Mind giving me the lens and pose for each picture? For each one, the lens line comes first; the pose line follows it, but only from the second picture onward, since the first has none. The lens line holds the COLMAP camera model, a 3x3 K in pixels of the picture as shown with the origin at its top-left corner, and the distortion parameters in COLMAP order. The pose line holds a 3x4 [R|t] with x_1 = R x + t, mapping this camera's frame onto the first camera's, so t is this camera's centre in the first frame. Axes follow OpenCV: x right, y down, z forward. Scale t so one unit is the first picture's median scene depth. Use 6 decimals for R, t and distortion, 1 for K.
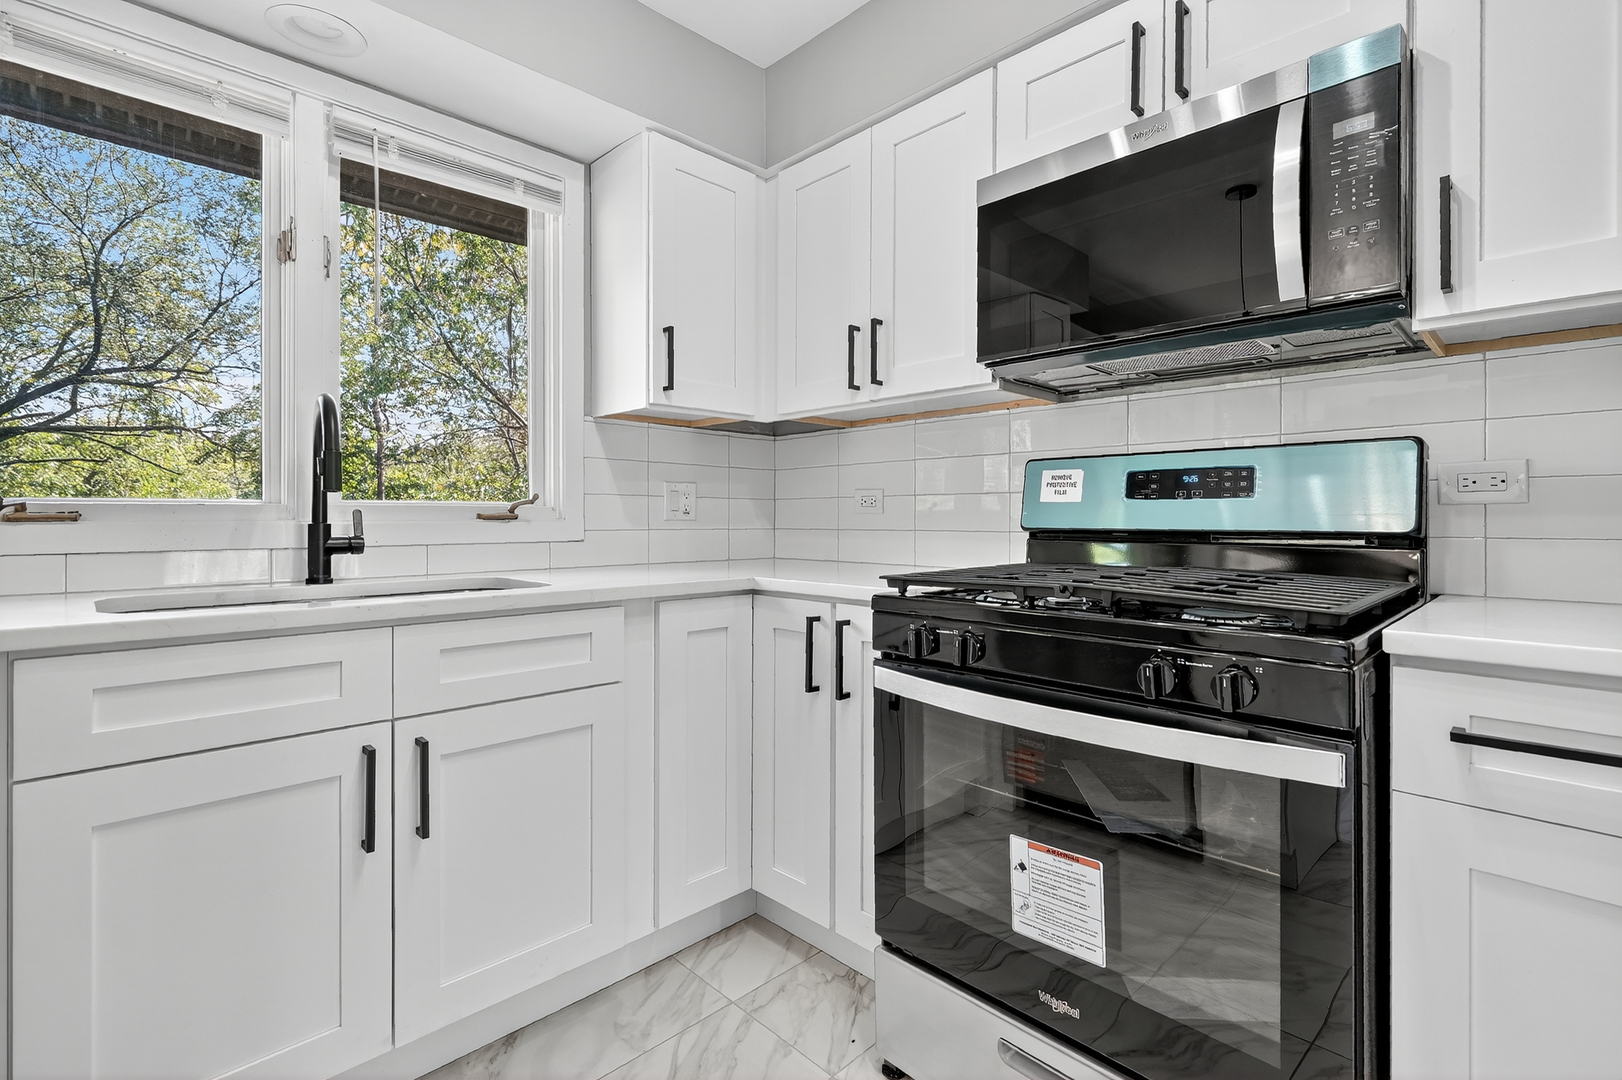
lens RADIAL K [[752.4, 0, 817.8], [0, 752.4, 521.1], [0, 0, 1]] dist [0.000521, 0.000451]
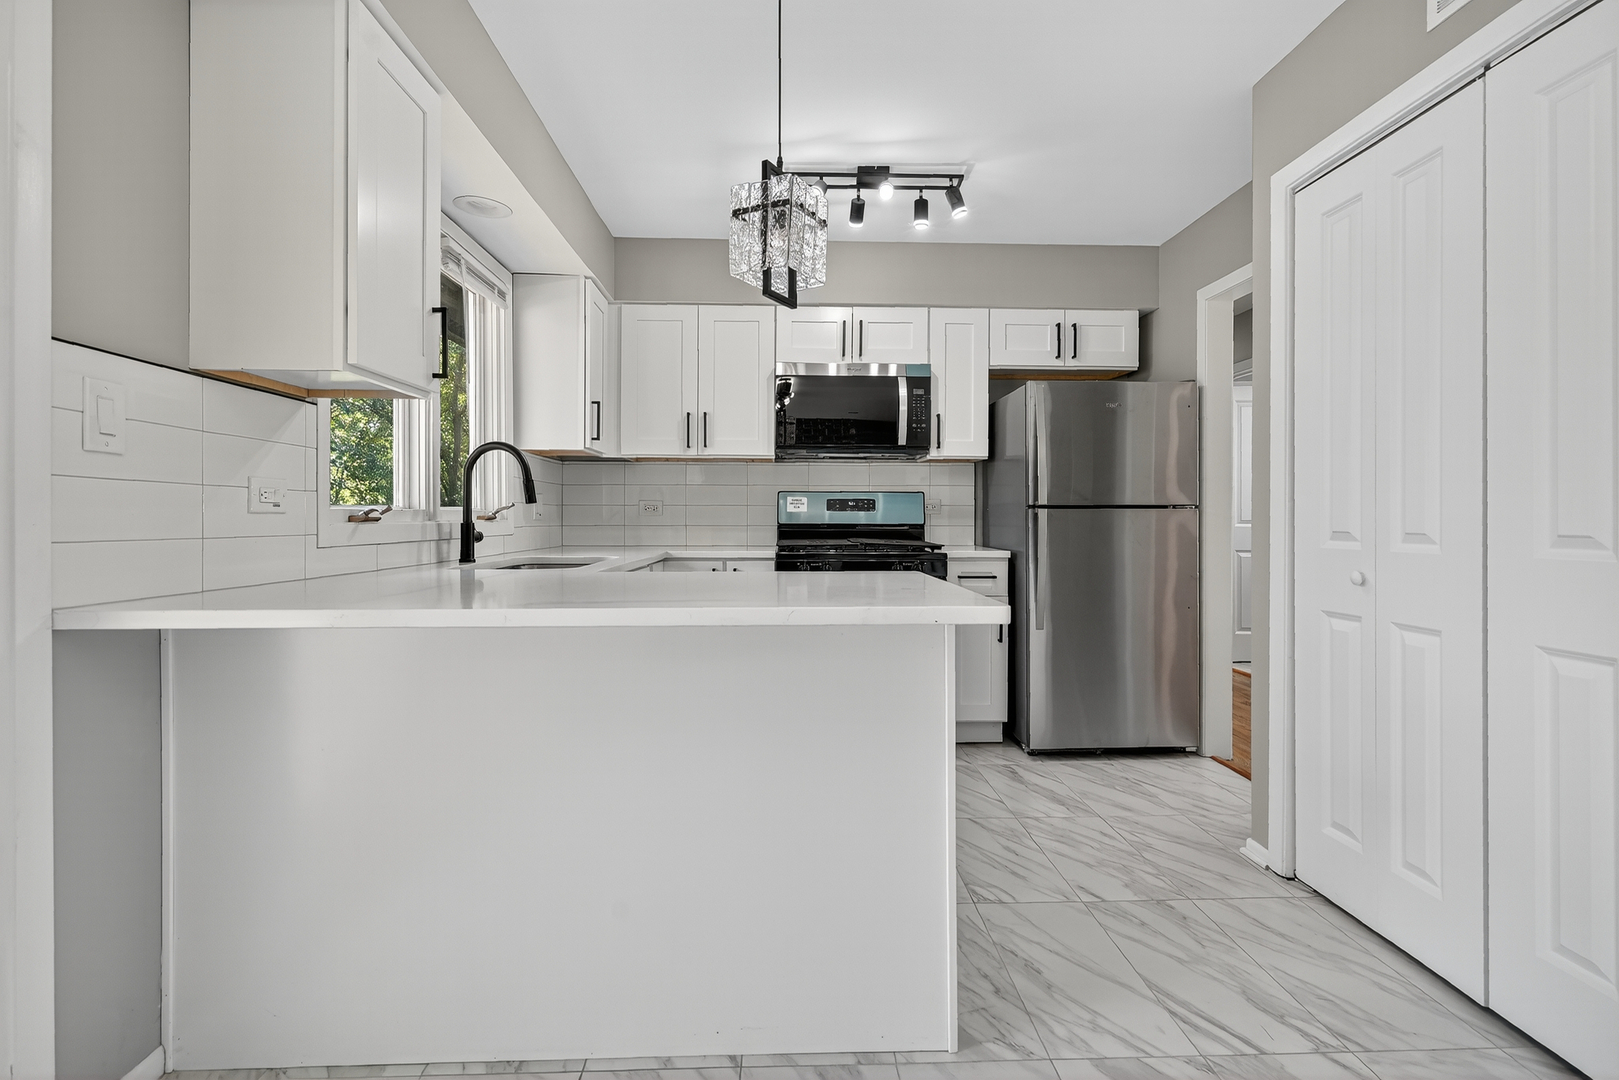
lens RADIAL K [[751.0, 0, 816.3], [0, 751.0, 521.1], [0, 0, 1]] dist [0.000521, 0.000451]
pose [[0.673081, -0.002904, 0.739563, -1.256607], [0.000139, 0.999993, 0.003801, -0.005635], [-0.739569, -0.002455, 0.673077, -0.514810]]
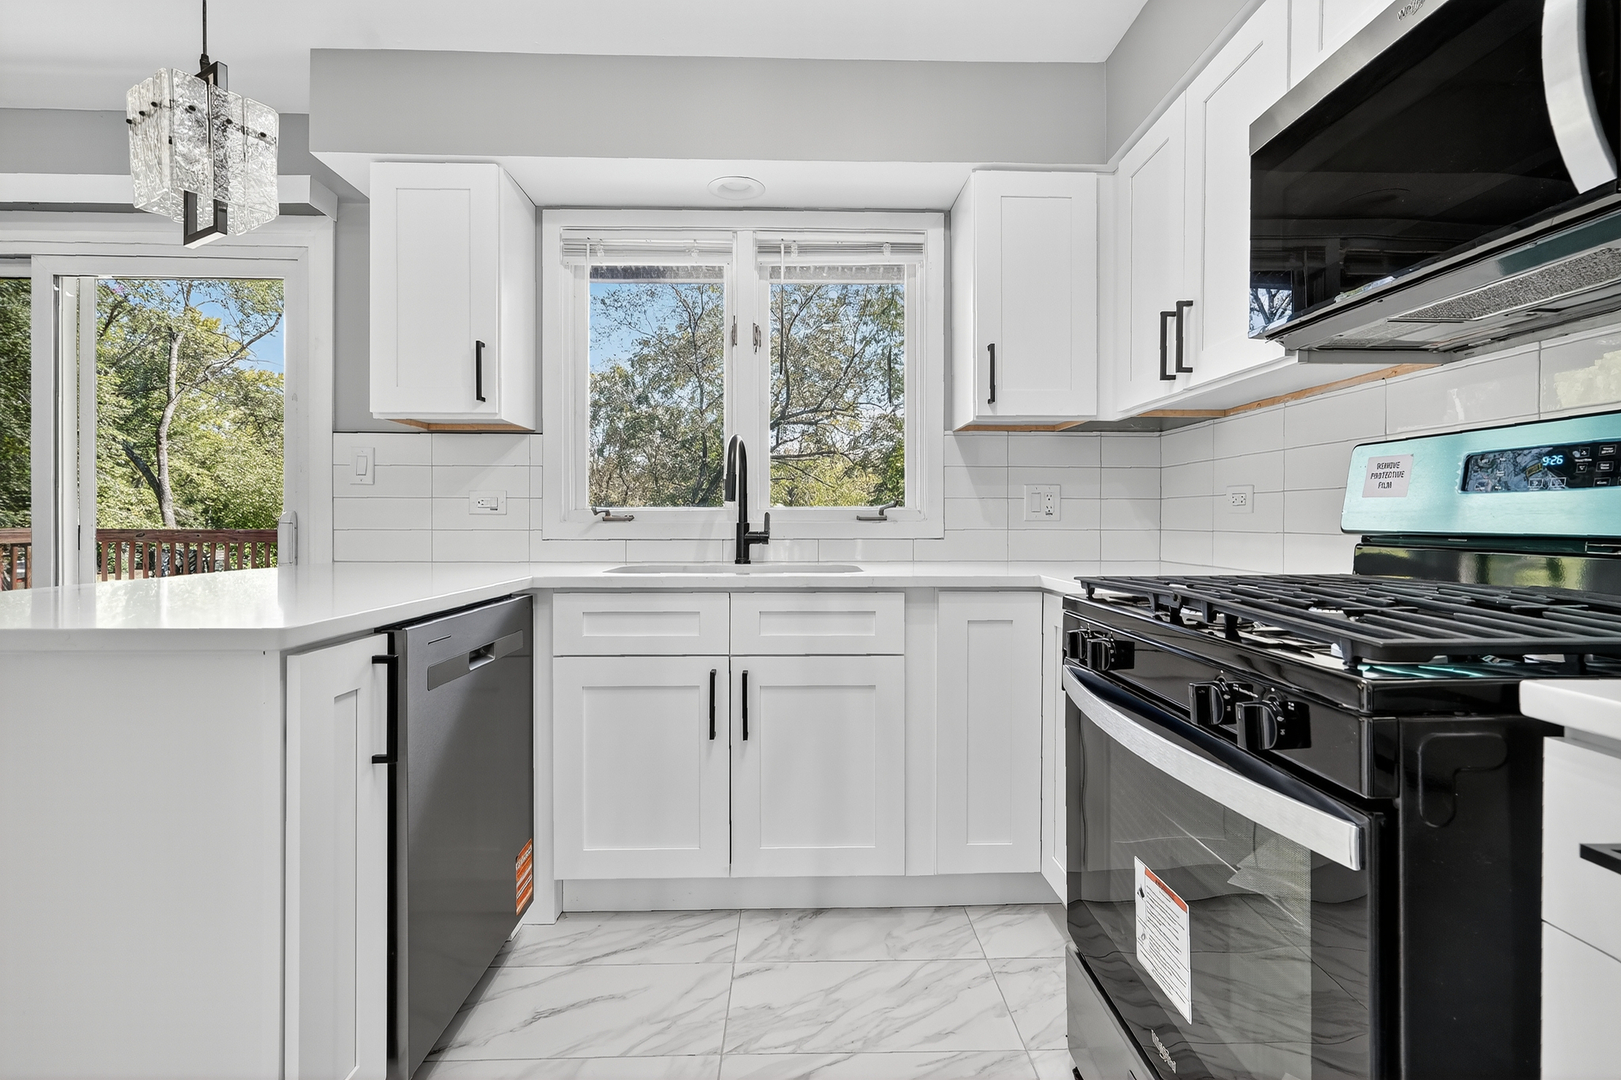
lens RADIAL K [[740.6, 0, 813.8], [0, 740.6, 527.5], [0, 0, 1]] dist [0.001067, 0.000291]
pose [[0.730632, 0.006649, -0.682739, 0.409679], [-0.001047, 0.999962, 0.008618, -0.000169], [0.682771, -0.005582, 0.730611, 0.037771]]
